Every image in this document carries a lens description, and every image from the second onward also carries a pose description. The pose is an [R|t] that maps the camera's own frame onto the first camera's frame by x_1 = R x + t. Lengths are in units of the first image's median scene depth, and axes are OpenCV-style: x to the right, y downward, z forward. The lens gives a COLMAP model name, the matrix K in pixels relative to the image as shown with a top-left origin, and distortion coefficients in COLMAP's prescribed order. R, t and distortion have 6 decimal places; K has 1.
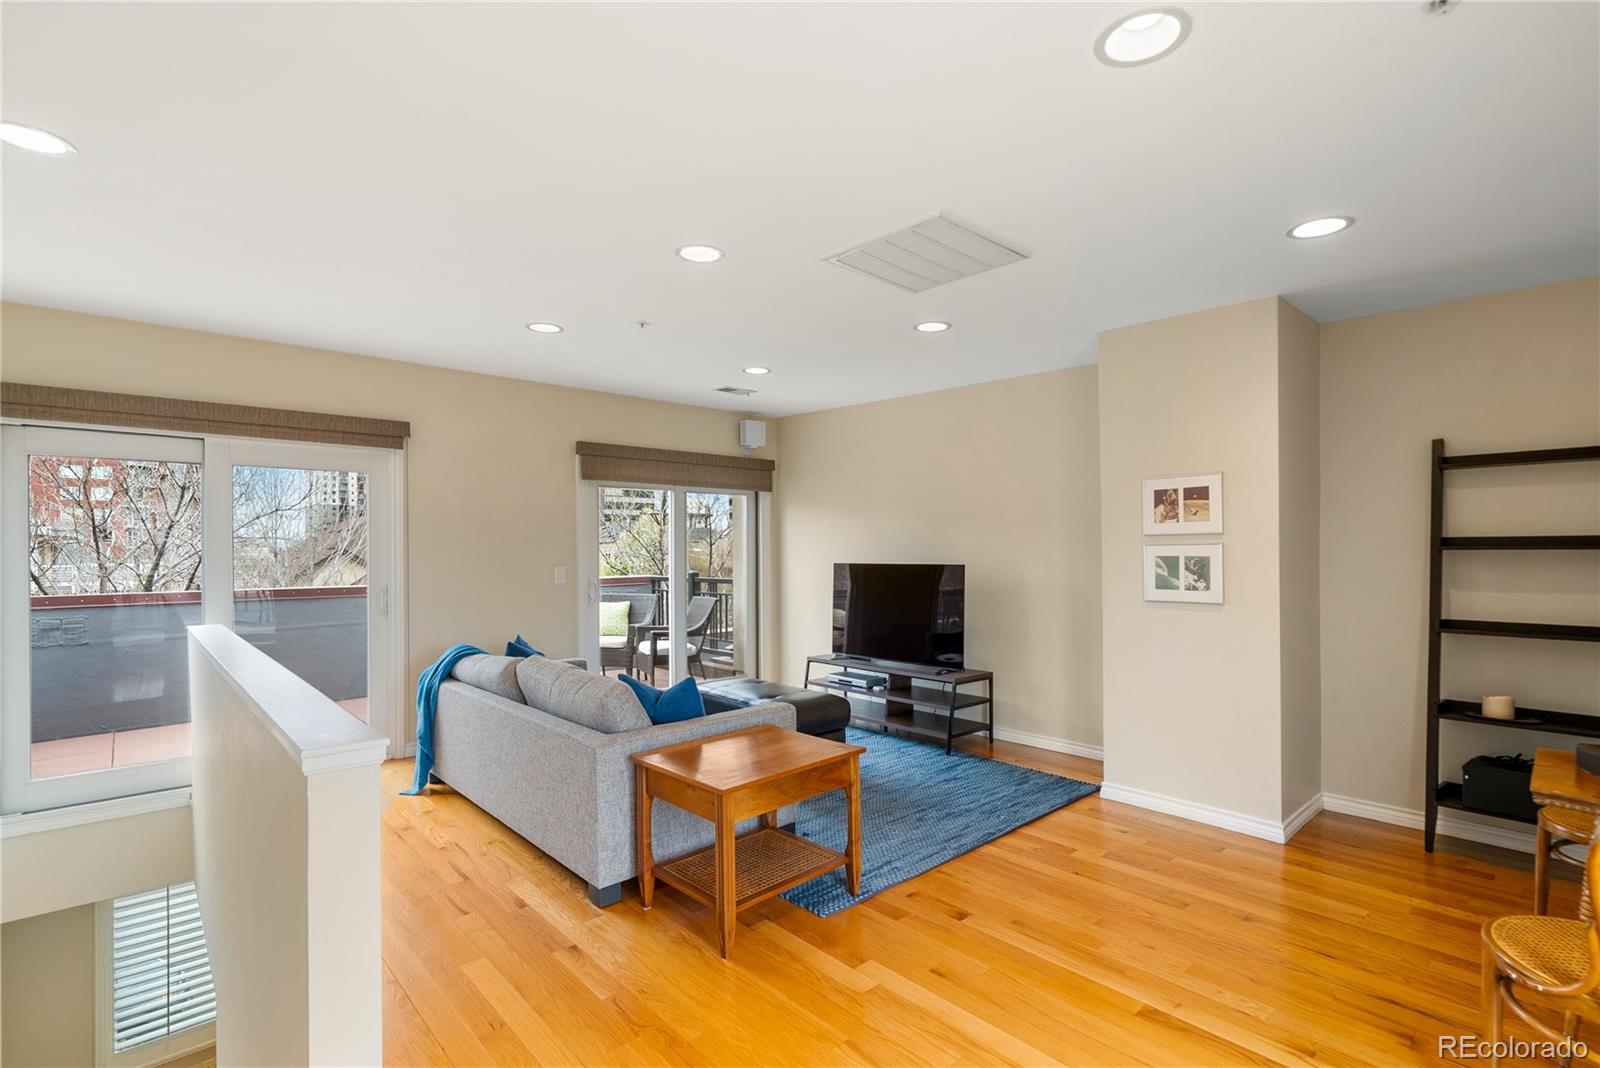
lens RADIAL K [[749.4, 0, 790.1], [0, 749.4, 551.9], [0, 0, 1]] dist [-0.003464, -0.000023]
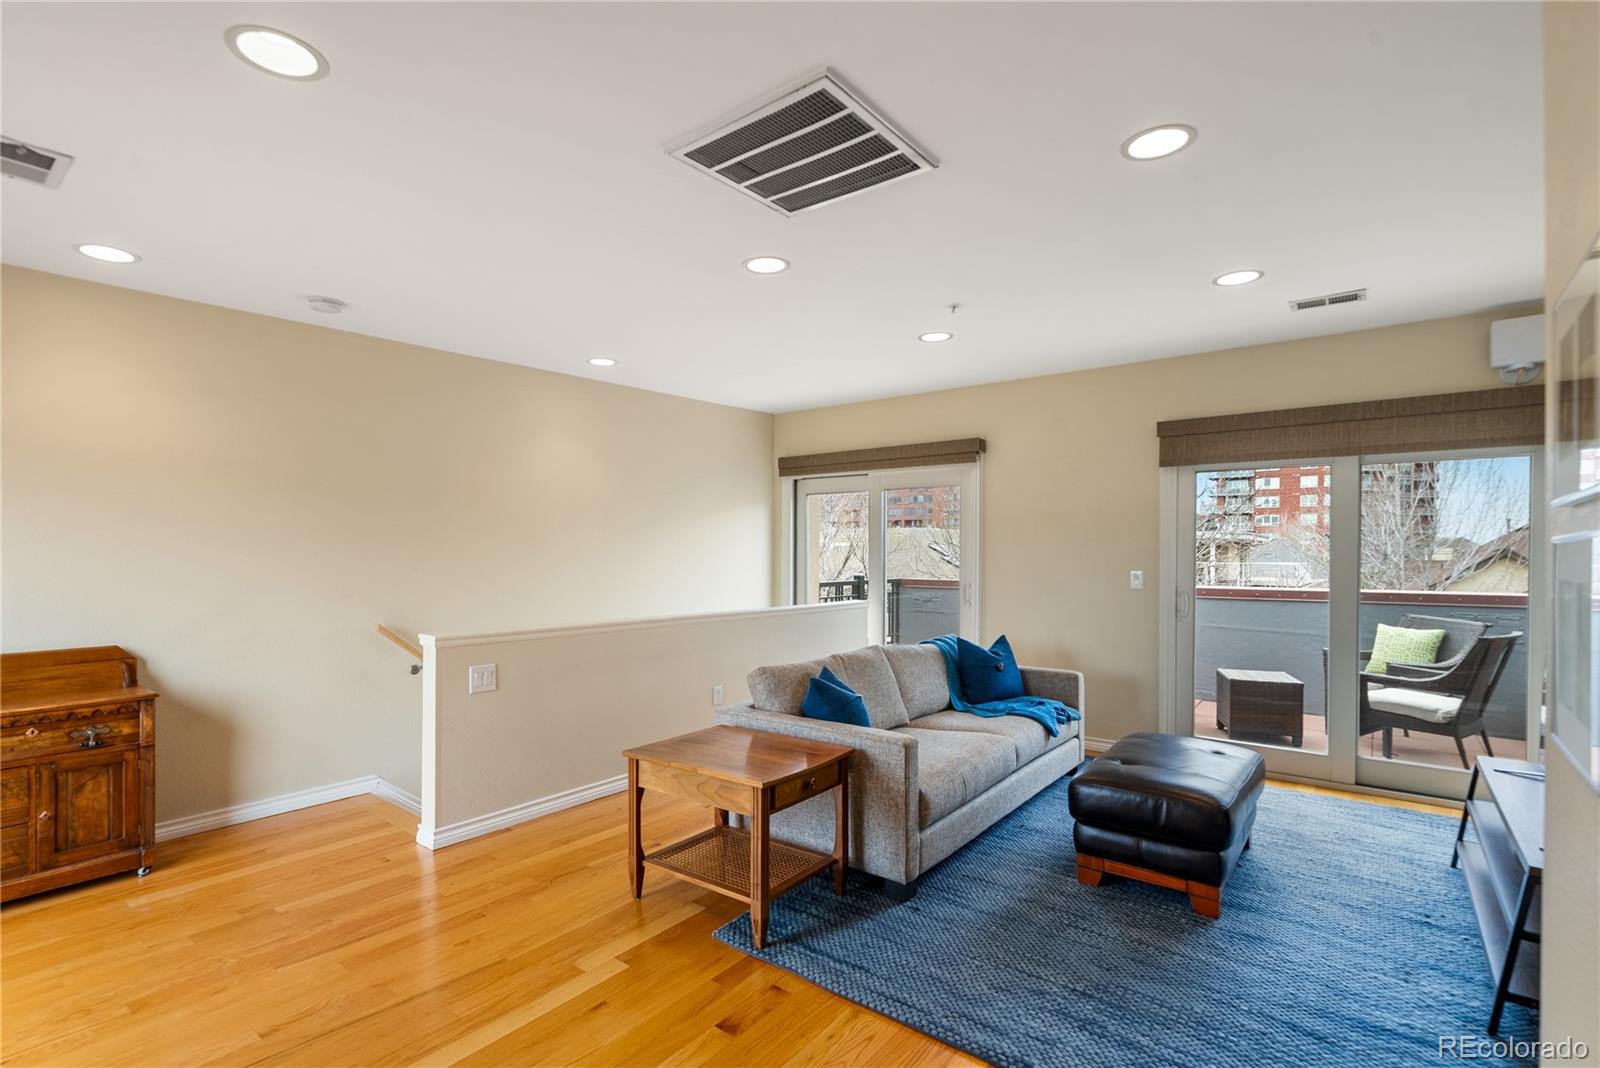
lens RADIAL K [[749.4, 0, 790.1], [0, 749.4, 551.9], [0, 0, 1]] dist [-0.003464, -0.000023]
pose [[0.164312, 0.006082, -0.986390, 0.628959], [-0.006603, 0.999965, 0.005066, -0.004385], [0.986386, 0.005681, 0.164346, 0.590011]]
